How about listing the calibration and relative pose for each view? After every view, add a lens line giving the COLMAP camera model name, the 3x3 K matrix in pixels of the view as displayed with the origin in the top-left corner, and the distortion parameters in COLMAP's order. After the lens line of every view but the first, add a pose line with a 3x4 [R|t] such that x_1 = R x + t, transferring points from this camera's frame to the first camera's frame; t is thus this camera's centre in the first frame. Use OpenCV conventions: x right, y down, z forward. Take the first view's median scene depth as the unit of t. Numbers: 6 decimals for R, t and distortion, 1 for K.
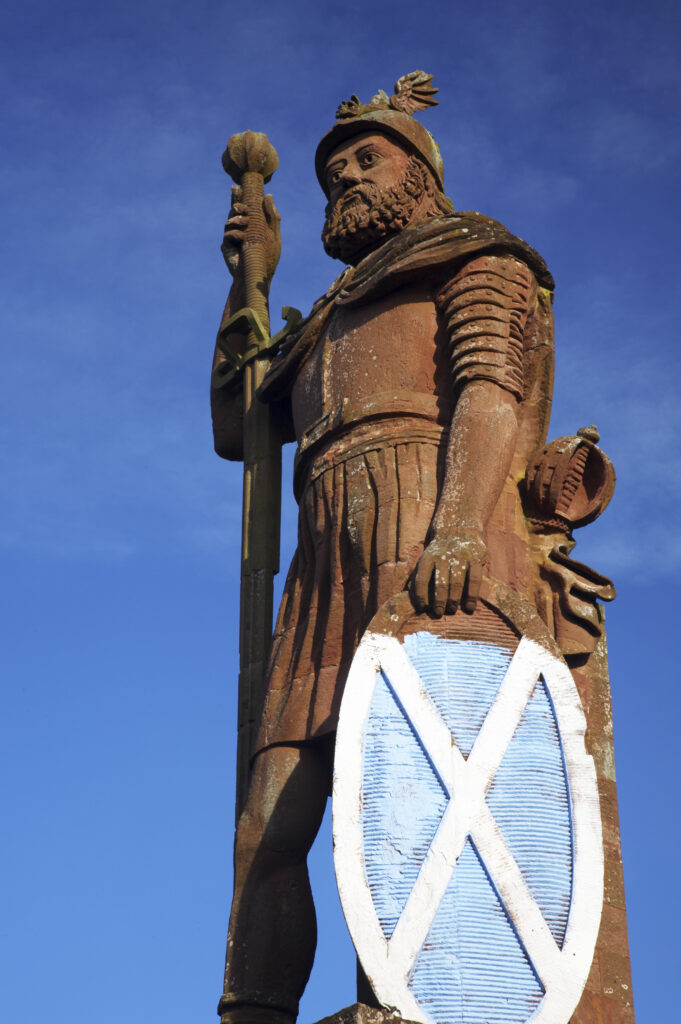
lens RADIAL K [[2812.0, 0, 334.9], [0, 2812.0, 513.6], [0, 0, 1]] dist [0.663109, 0.000000]
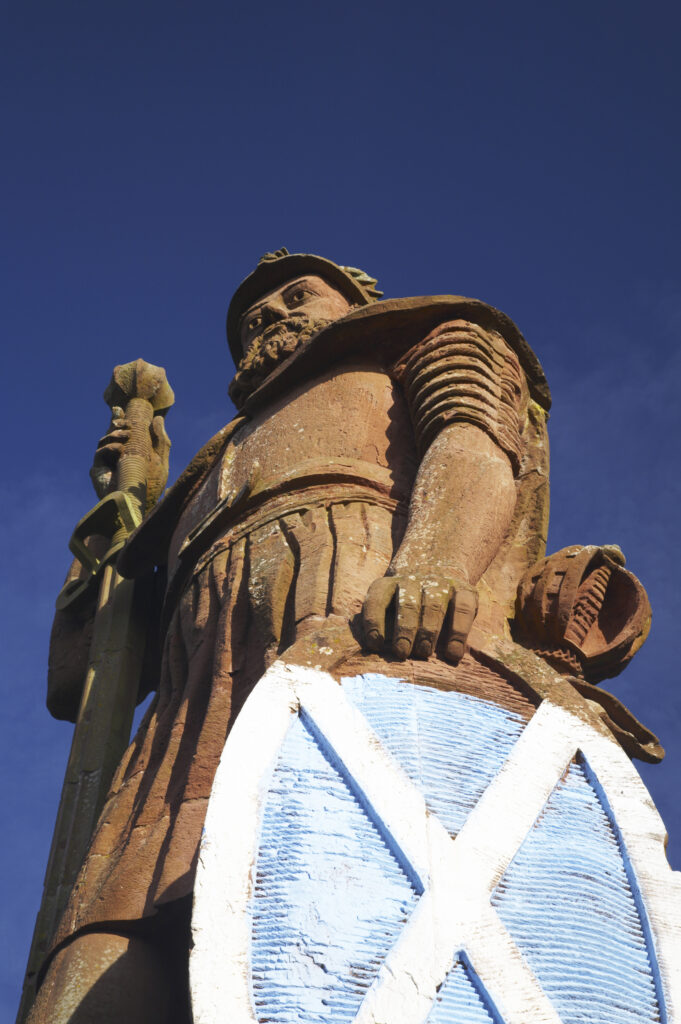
lens RADIAL K [[2042.4, 0, 334.2], [0, 2042.4, 507.3], [0, 0, 1]] dist [0.363729, 0.000000]
pose [[0.993868, 0.098211, 0.050801, -0.001412], [-0.065957, 0.895327, -0.440498, 0.187437], [-0.088745, 0.434446, 0.896315, 0.579807]]
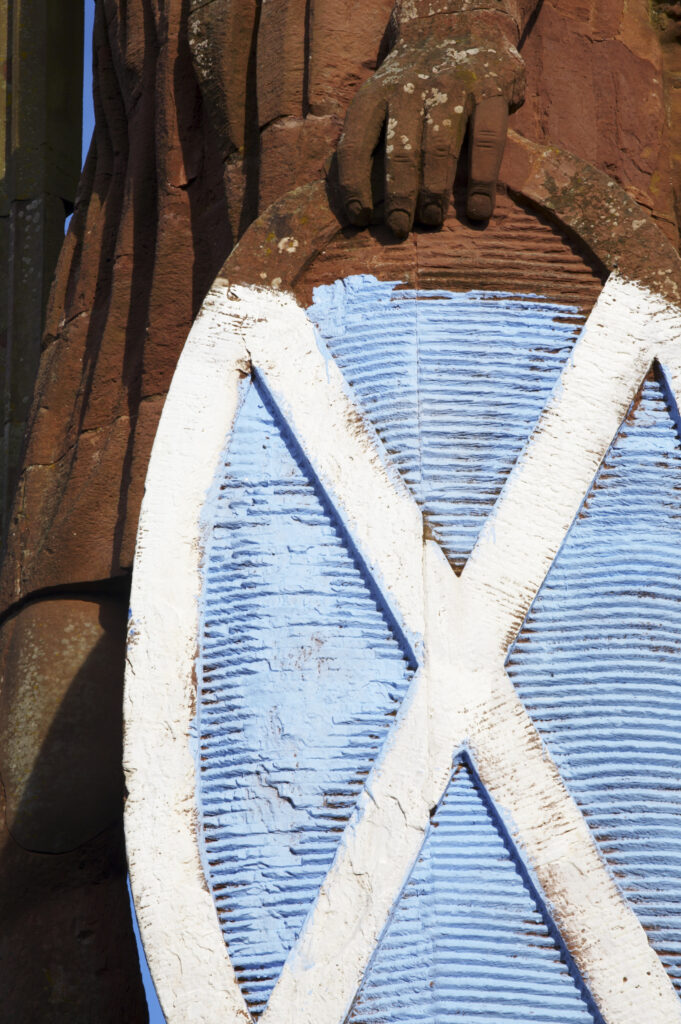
lens RADIAL K [[6118.1, 0, 342.7], [0, 6118.1, 504.3], [0, 0, 1]] dist [3.009474, 0.000000]
pose [[0.996674, -0.046456, -0.066947, 0.081569], [0.046719, 0.998905, 0.002365, 0.068658], [0.066763, -0.005485, 0.997754, 0.124612]]
